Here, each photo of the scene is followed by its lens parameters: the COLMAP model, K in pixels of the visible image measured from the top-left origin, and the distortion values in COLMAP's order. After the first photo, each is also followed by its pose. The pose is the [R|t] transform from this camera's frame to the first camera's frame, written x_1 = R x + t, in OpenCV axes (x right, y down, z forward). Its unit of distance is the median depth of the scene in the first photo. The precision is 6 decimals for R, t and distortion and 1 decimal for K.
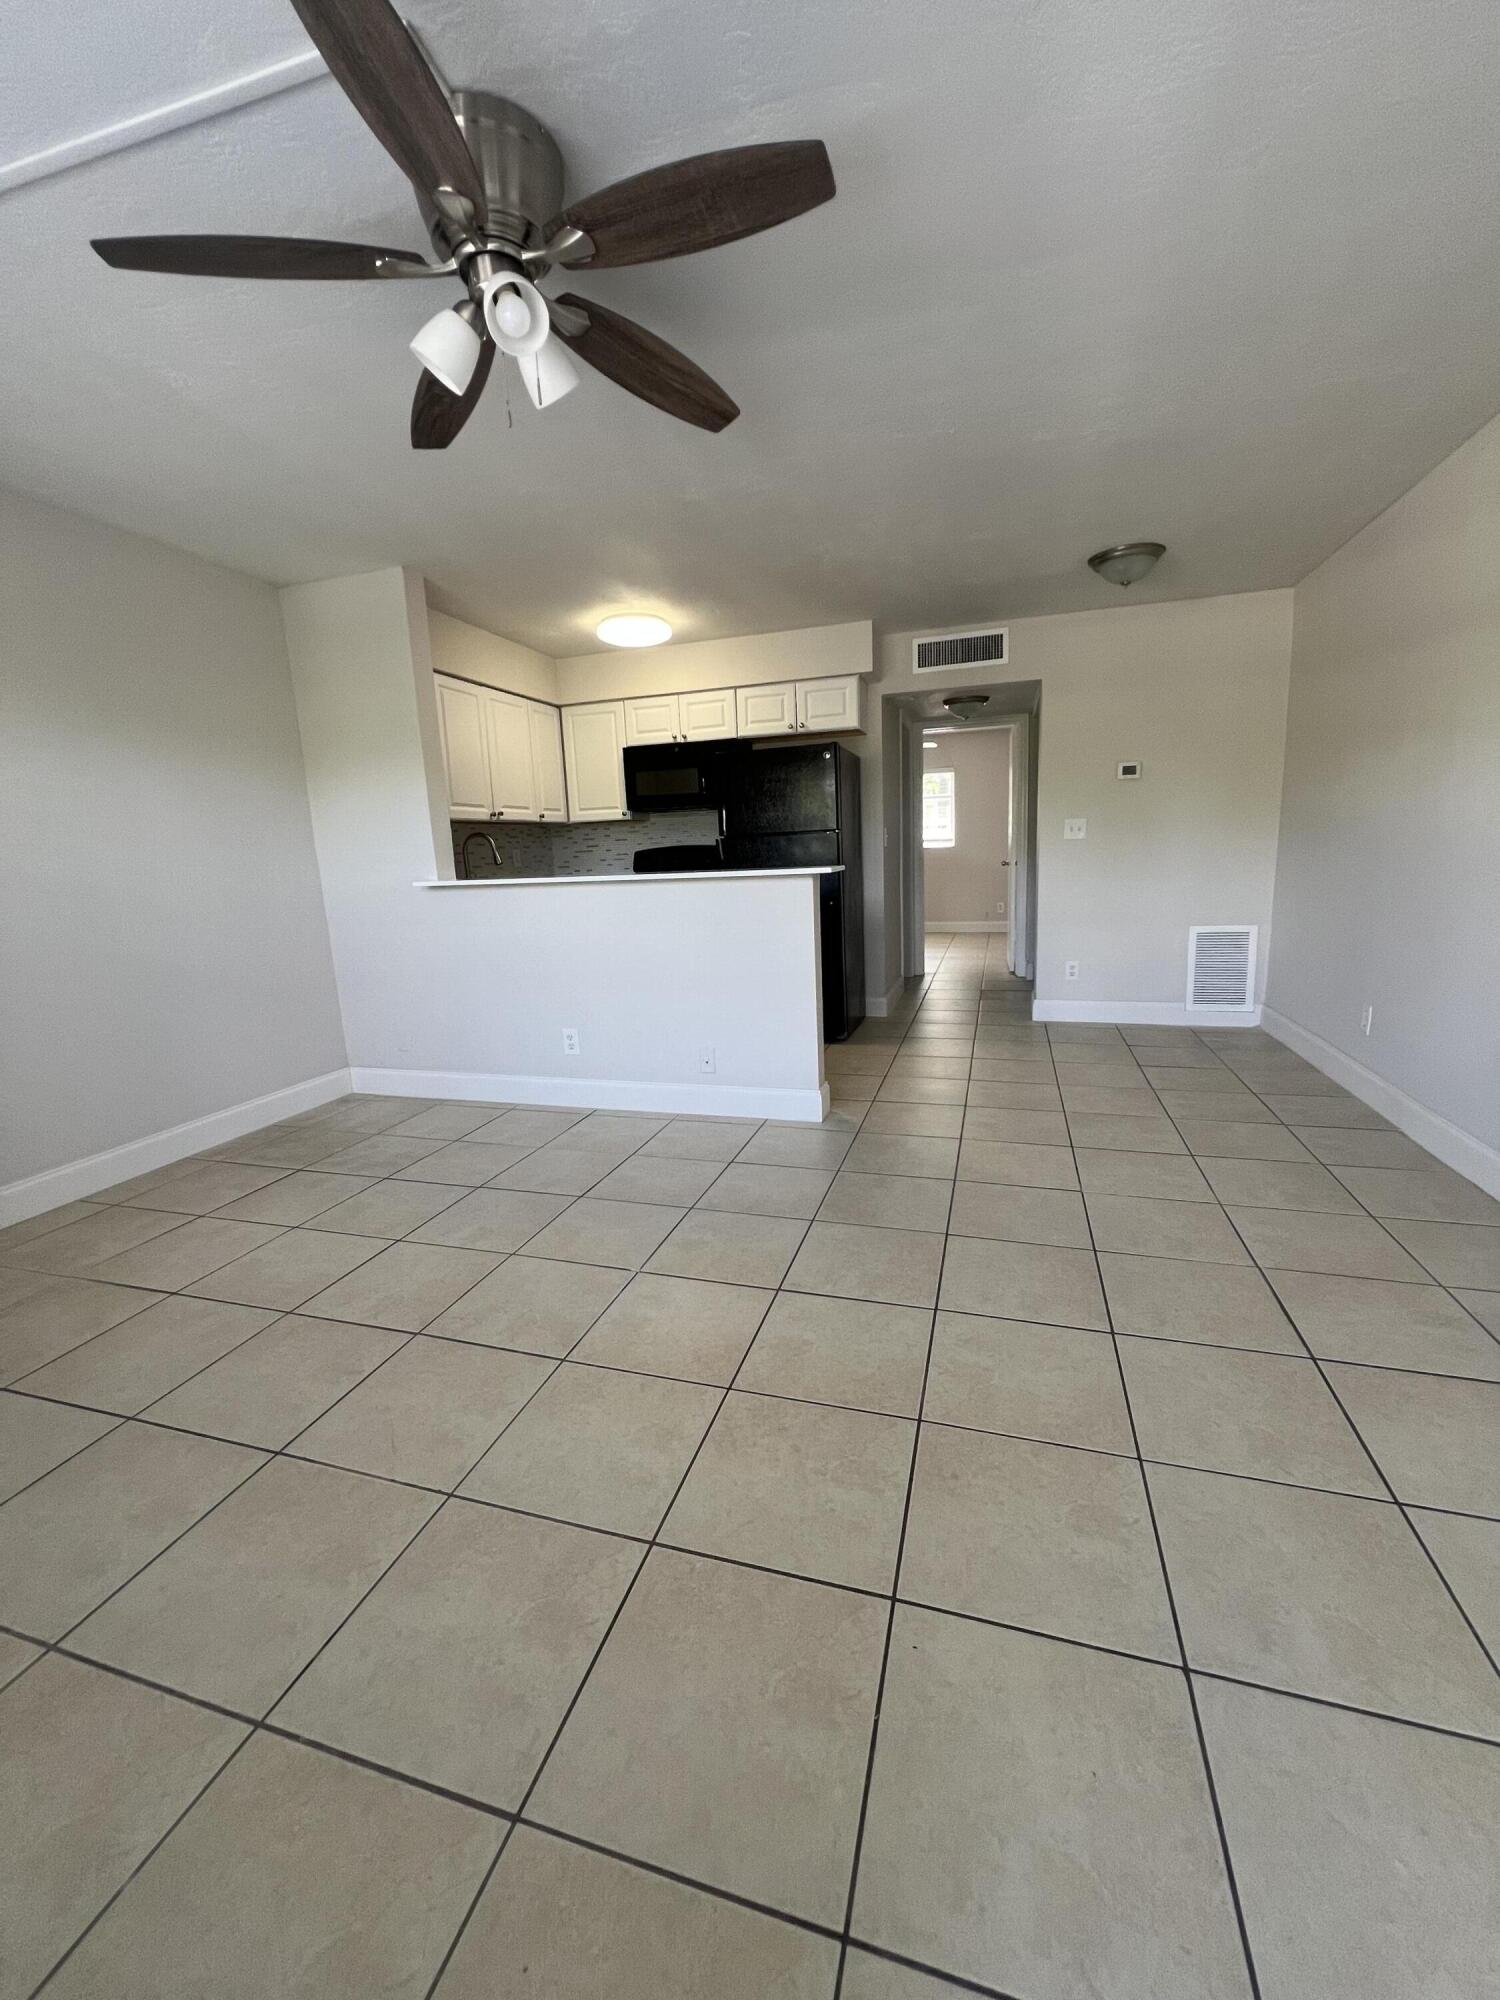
lens RADIAL K [[804.8, 0, 759.3], [0, 804.8, 987.6], [0, 0, 1]] dist [-0.000578, 0.000935]
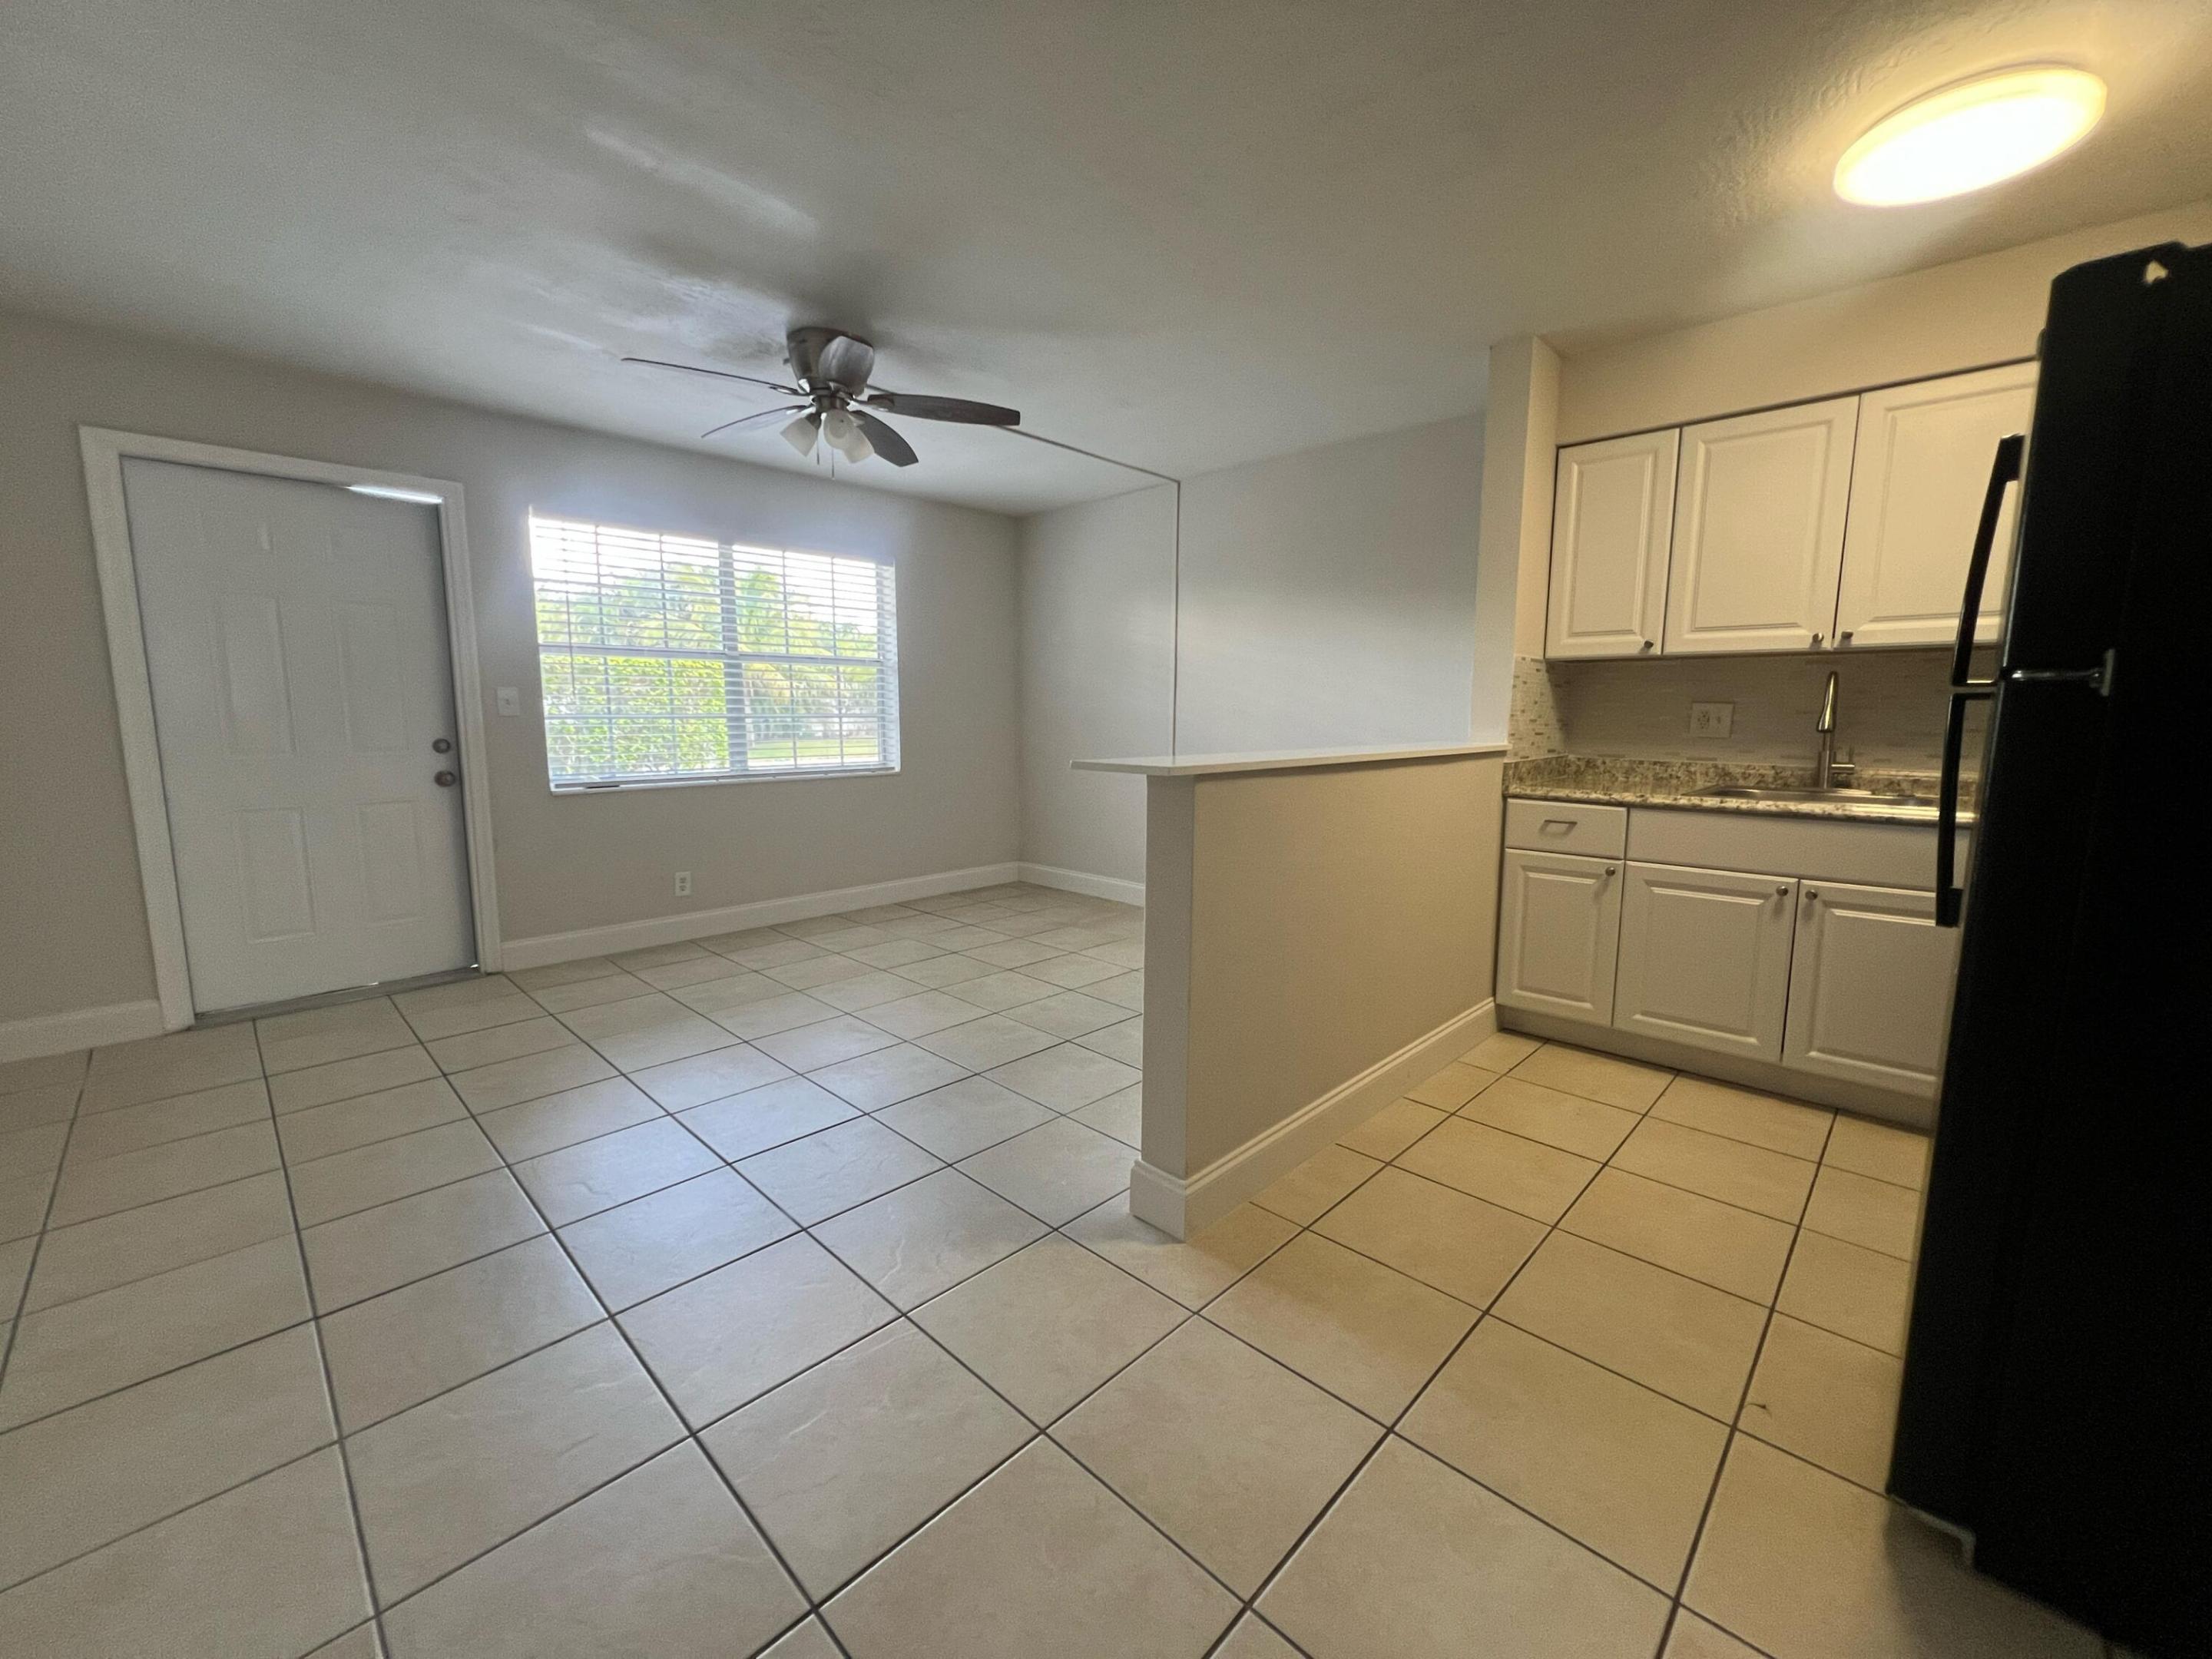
lens RADIAL K [[890.1, 0, 1101.5], [0, 890.1, 822.9], [0, 0, 1]] dist [-0.000578, 0.000935]
pose [[-0.463799, 0.147836, -0.873519, 0.518389], [-0.139834, 0.961405, 0.236955, -0.208181], [0.874835, 0.232047, -0.425226, 1.050654]]
